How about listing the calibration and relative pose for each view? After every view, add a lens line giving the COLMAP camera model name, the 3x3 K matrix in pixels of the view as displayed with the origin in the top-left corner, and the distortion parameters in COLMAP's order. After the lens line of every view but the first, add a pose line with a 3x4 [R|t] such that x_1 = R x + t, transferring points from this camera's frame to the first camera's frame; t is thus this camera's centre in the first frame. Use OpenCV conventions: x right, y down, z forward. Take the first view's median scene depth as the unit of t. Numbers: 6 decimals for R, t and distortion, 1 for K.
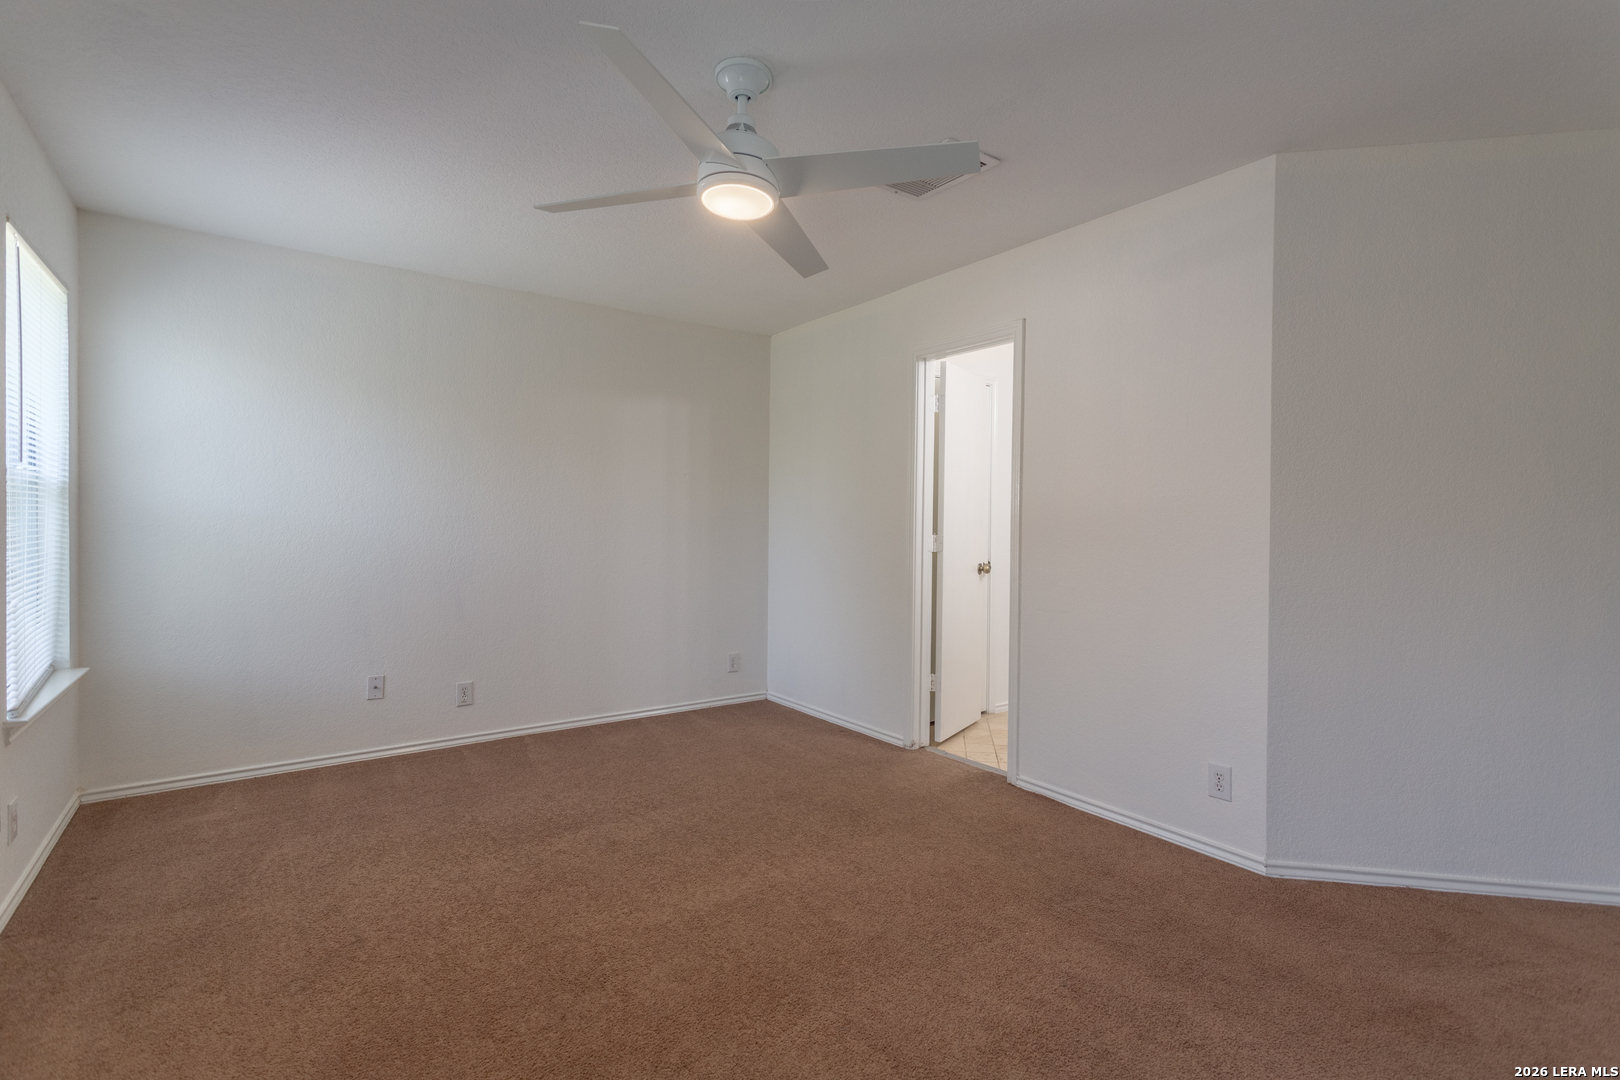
lens RADIAL K [[756.8, 0, 813.7], [0, 756.8, 536.0], [0, 0, 1]] dist [-0.000110, 0.002355]
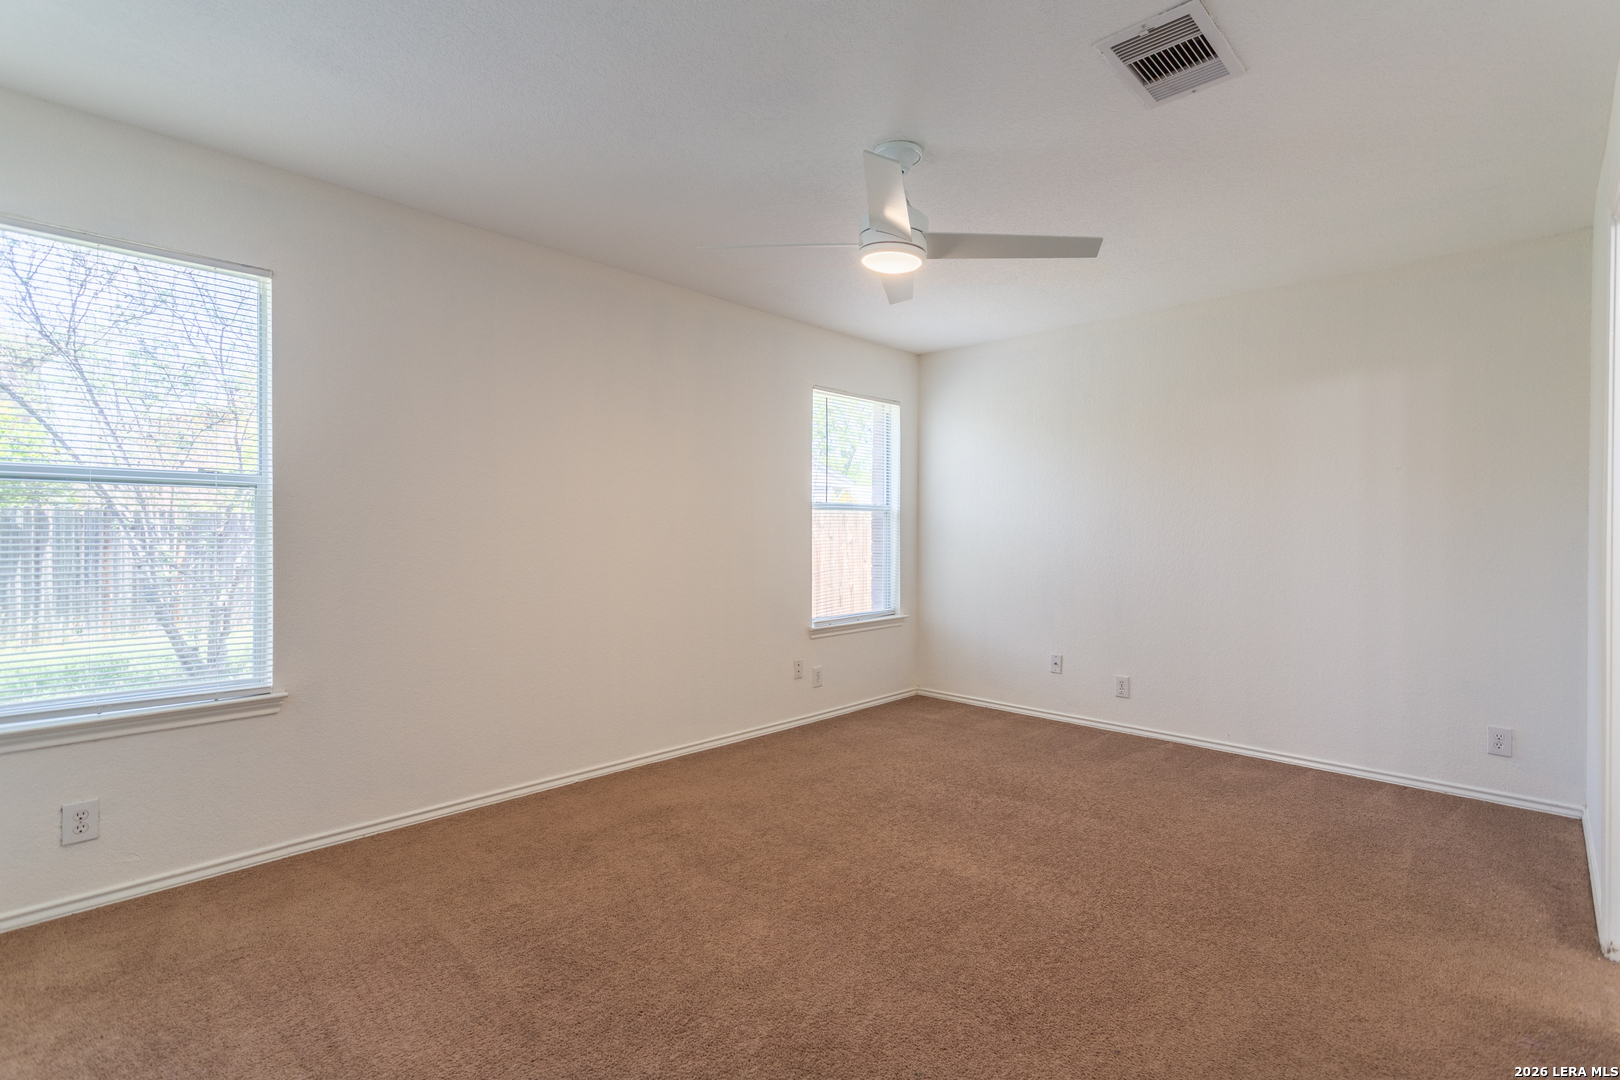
lens RADIAL K [[756.8, 0, 814.7], [0, 756.8, 536.1], [0, 0, 1]] dist [-0.000110, 0.002355]
pose [[0.175971, 0.000270, -0.984395, 0.711812], [-0.017754, 0.999838, -0.002899, -0.002707], [0.984235, 0.017988, 0.175947, 0.451255]]
